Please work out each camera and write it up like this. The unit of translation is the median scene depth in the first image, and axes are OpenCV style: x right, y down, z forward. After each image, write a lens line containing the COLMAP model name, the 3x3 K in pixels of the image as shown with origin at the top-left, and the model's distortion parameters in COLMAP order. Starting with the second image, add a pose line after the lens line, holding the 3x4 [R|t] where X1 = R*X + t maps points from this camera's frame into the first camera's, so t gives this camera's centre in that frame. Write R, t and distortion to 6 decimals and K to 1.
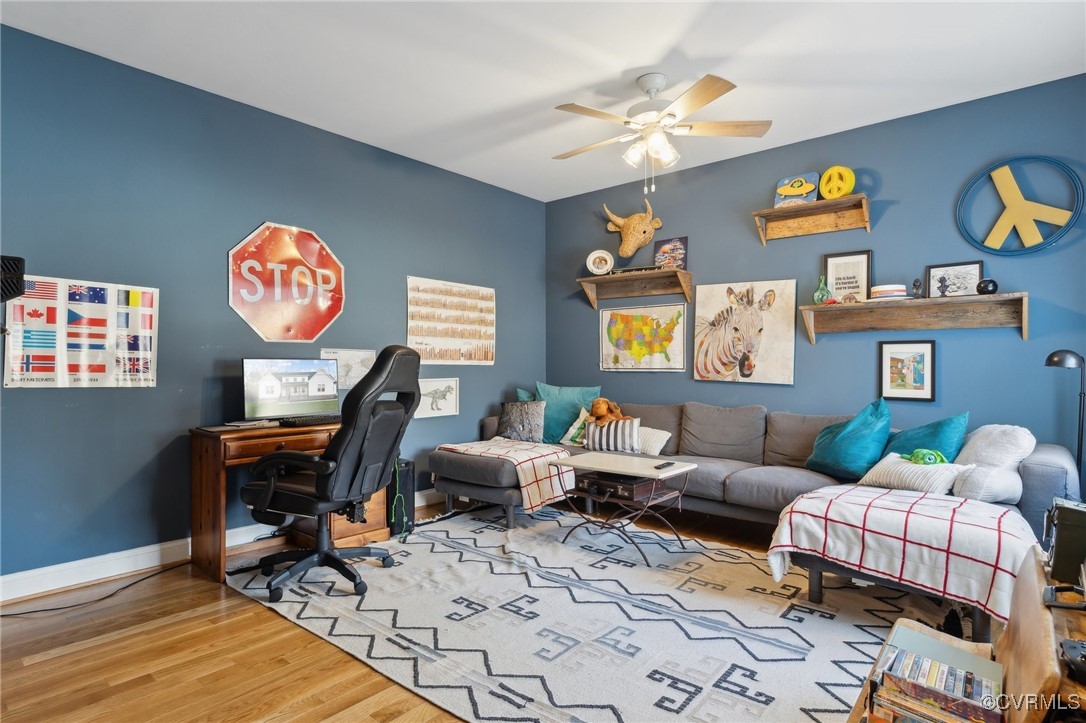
lens RADIAL K [[586.9, 0, 539.7], [0, 586.9, 357.6], [0, 0, 1]] dist [-0.004641, 0.003006]
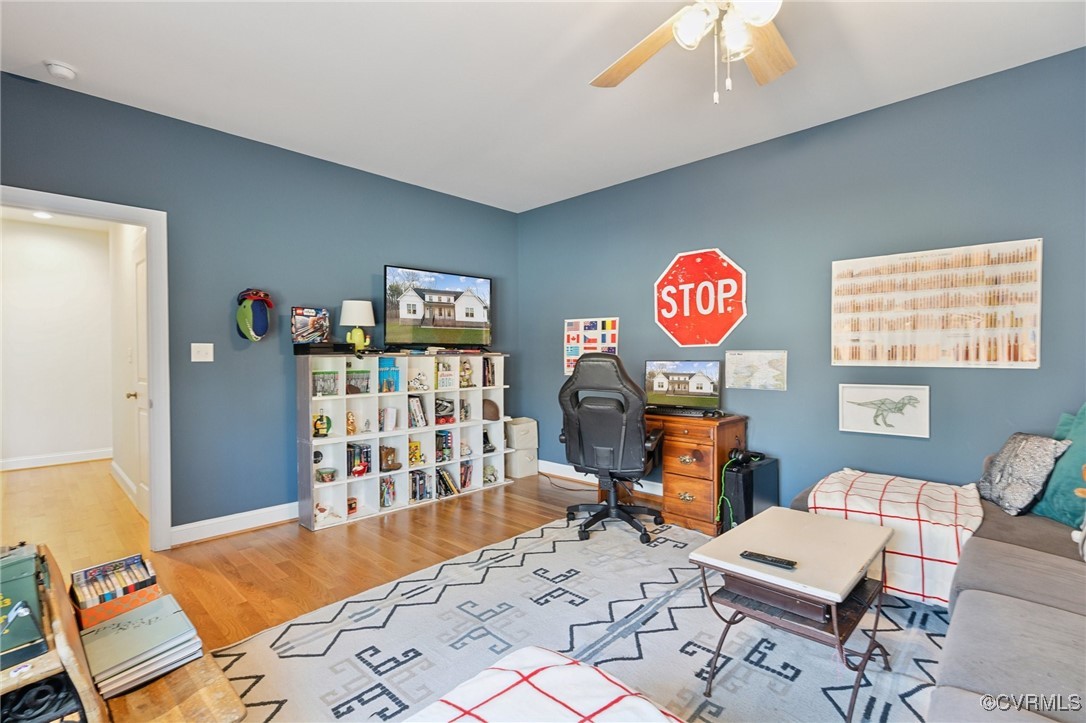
lens RADIAL K [[503.6, 0, 531.2], [0, 503.6, 362.9], [0, 0, 1]] dist [-0.012235, 0.003608]
pose [[-0.078660, 0.016781, -0.996760, 0.762800], [0.020847, 0.999667, 0.015185, -0.018943], [0.996683, -0.019585, -0.078984, 0.883905]]
